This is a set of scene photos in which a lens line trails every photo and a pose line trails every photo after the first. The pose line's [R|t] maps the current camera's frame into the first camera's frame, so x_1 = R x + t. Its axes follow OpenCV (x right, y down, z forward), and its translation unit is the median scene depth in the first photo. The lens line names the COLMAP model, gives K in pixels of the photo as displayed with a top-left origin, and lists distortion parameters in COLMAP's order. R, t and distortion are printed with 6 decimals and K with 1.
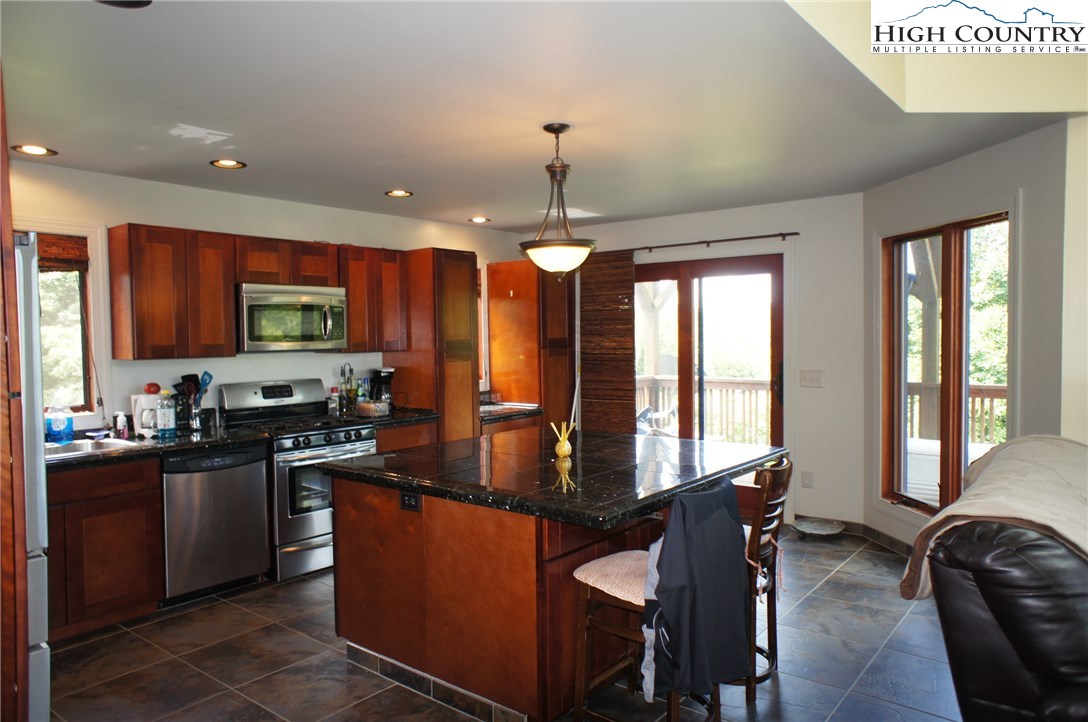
lens RADIAL K [[742.0, 0, 536.6], [0, 742.0, 362.9], [0, 0, 1]] dist [-0.061703, 0.094073]
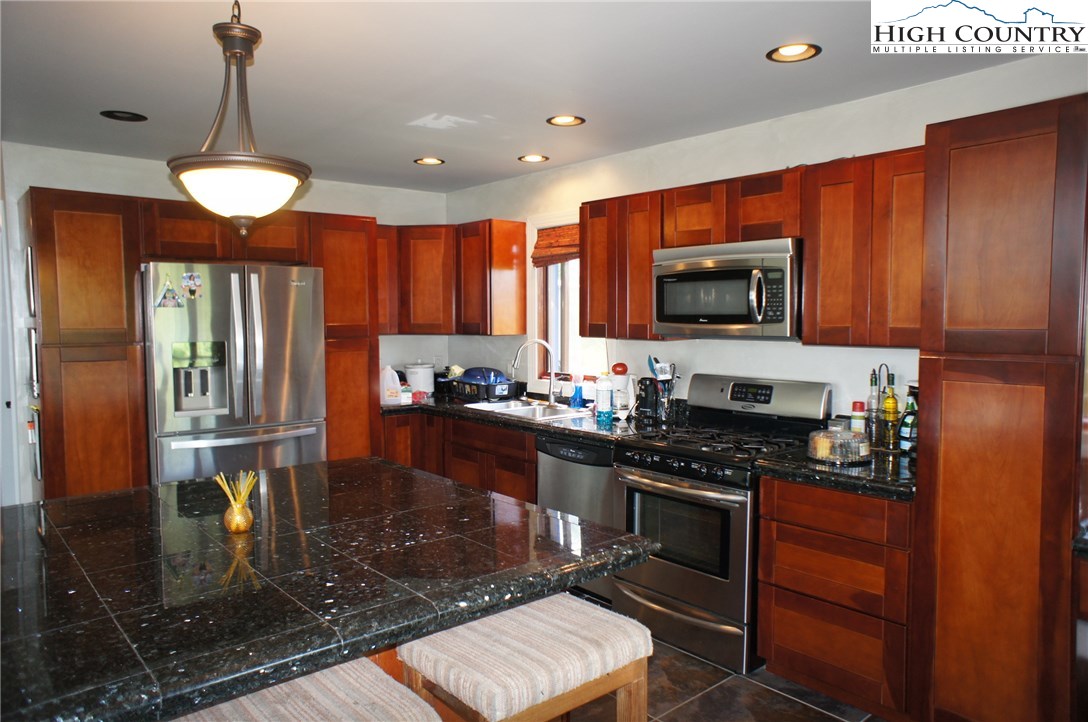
lens RADIAL K [[742.0, 0, 536.6], [0, 742.0, 362.9], [0, 0, 1]] dist [-0.061703, 0.094073]
pose [[-0.187272, 0.073043, -0.979589, 0.400269], [-0.030070, 0.996338, 0.080040, -0.042657], [0.981848, 0.044446, -0.184390, 0.952678]]
